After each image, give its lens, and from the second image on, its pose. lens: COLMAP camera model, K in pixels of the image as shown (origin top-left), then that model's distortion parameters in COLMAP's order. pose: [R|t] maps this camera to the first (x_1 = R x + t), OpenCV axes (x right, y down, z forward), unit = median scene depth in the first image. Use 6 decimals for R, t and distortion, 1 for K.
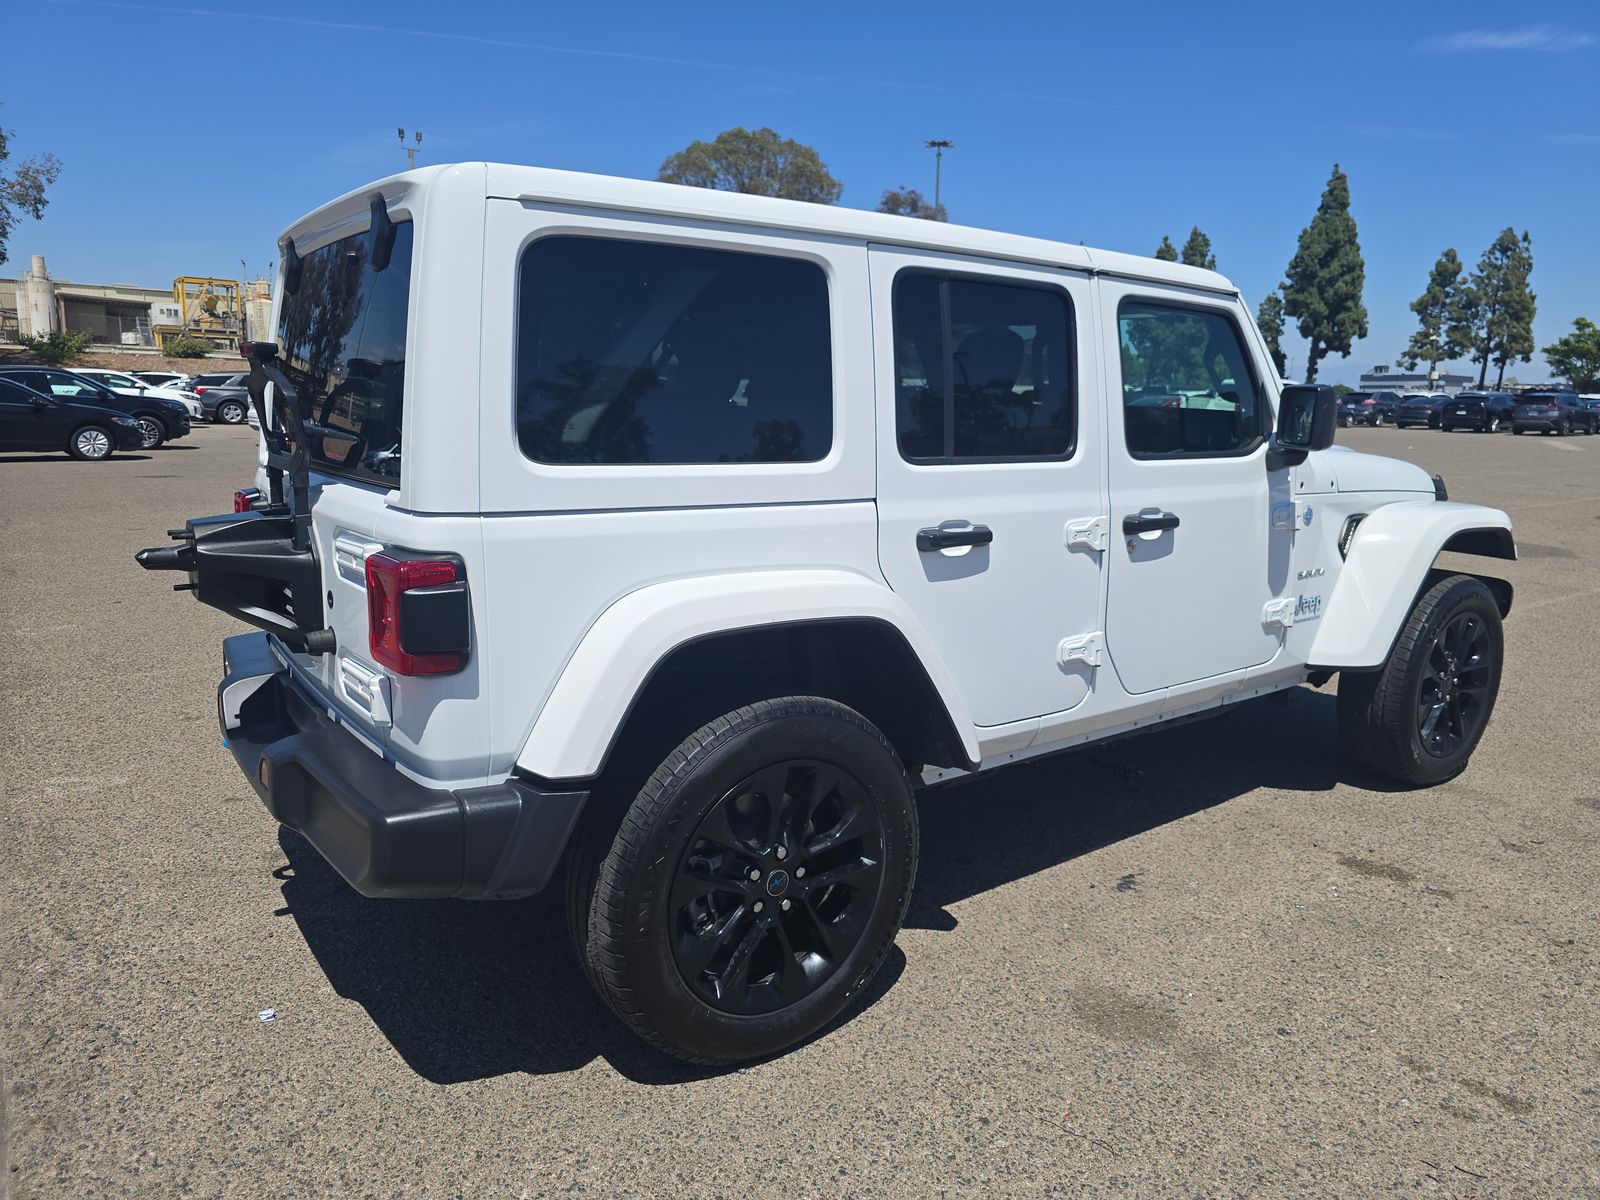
lens RADIAL K [[1098.3, 0, 801.2], [0, 1098.3, 594.7], [0, 0, 1]] dist [0.020641, -0.004539]
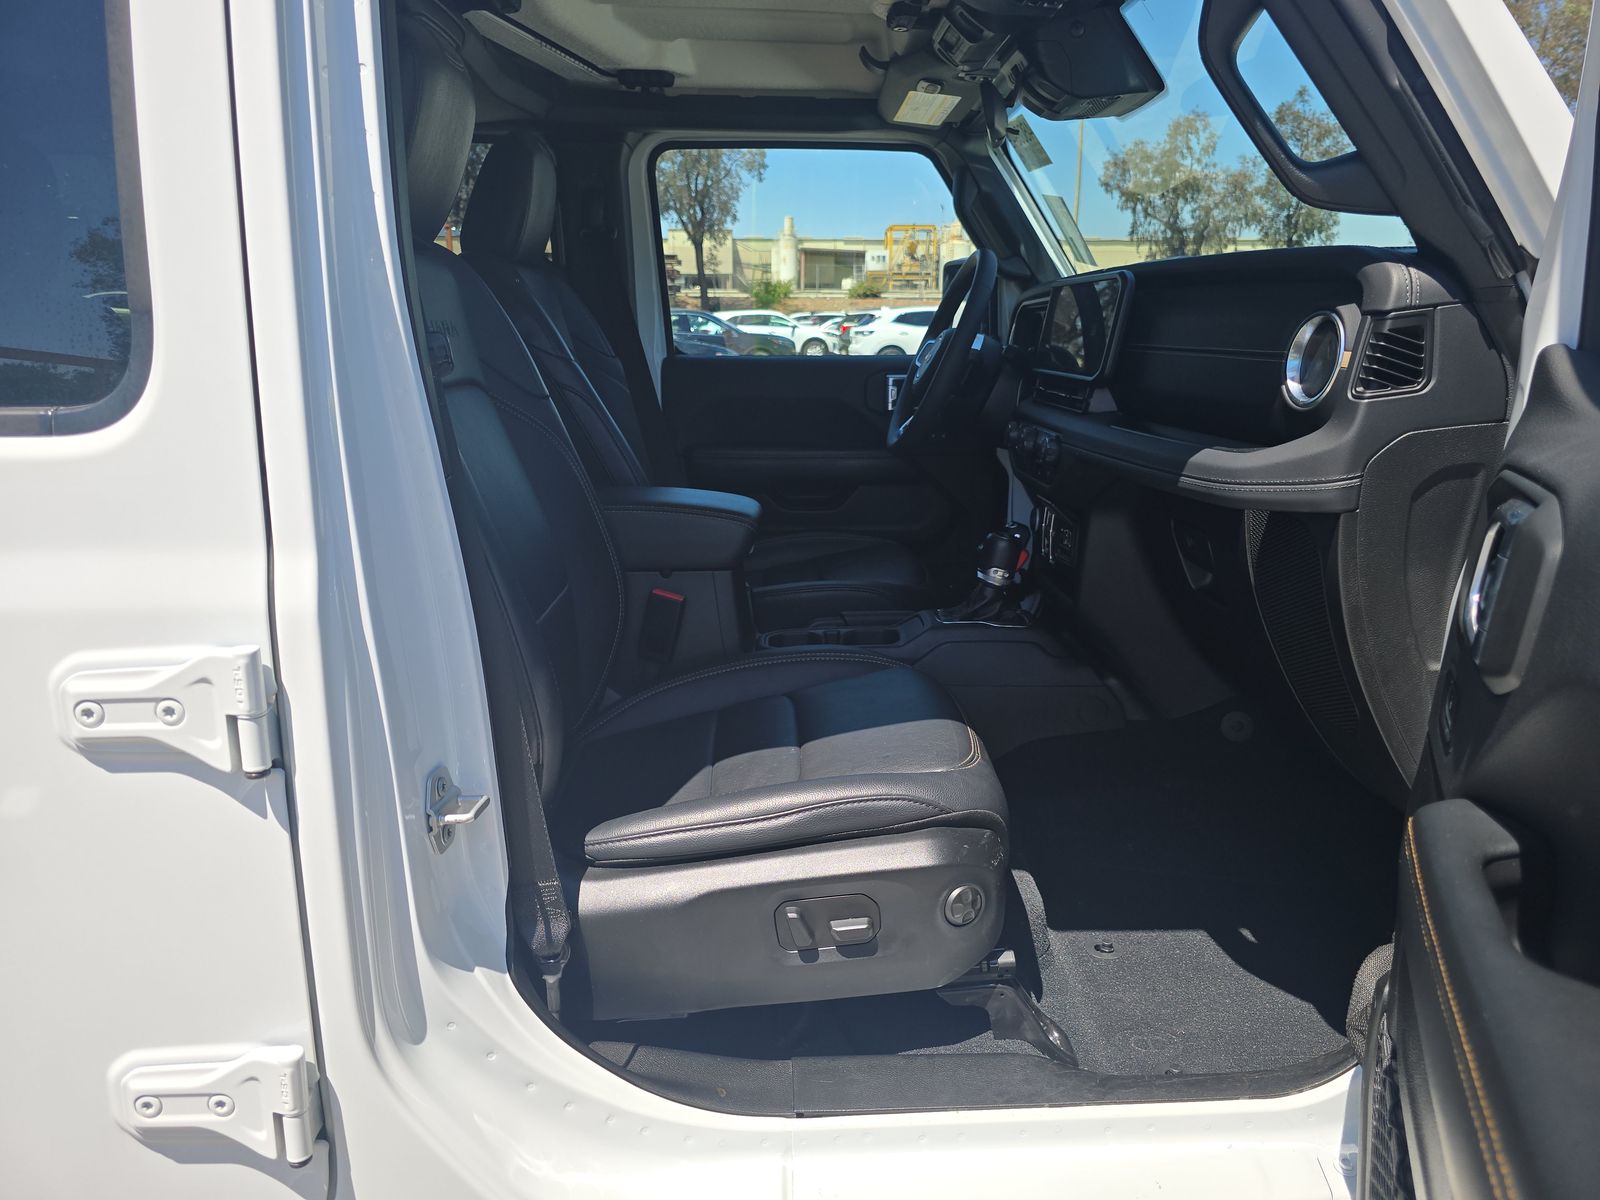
lens RADIAL K [[1088.7, 0, 800.0], [0, 1088.7, 600.0], [0, 0, 1]] dist [0.041433, -0.034219]
pose [[0.822864, 0.116517, -0.556164, 0.053938], [-0.080246, 0.992771, 0.089259, -0.011978], [0.562543, -0.028818, 0.826266, 0.086513]]
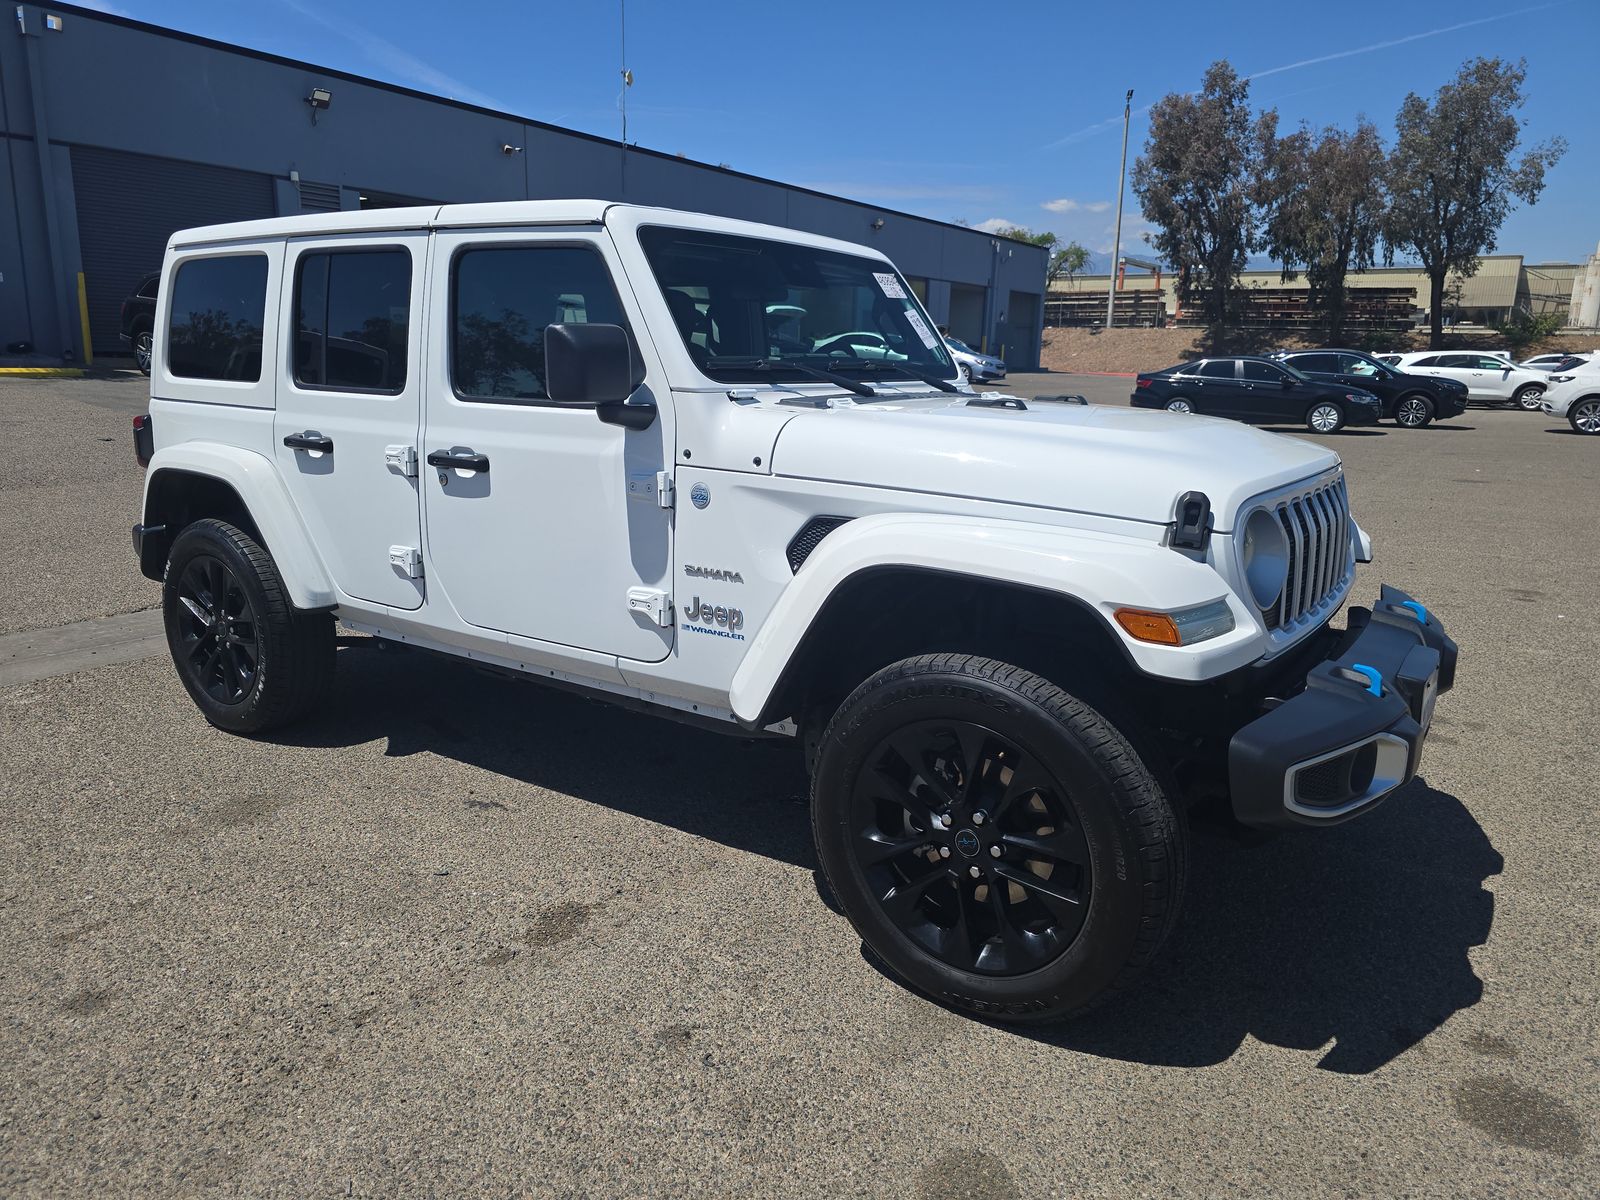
lens RADIAL K [[1088.7, 0, 800.0], [0, 1088.7, 600.0], [0, 0, 1]] dist [0.041433, -0.034219]
pose [[0.320227, 0.196400, -0.926759, 0.149947], [-0.180059, 0.973059, 0.143996, -0.015336], [0.930072, 0.120760, 0.346963, 0.100952]]
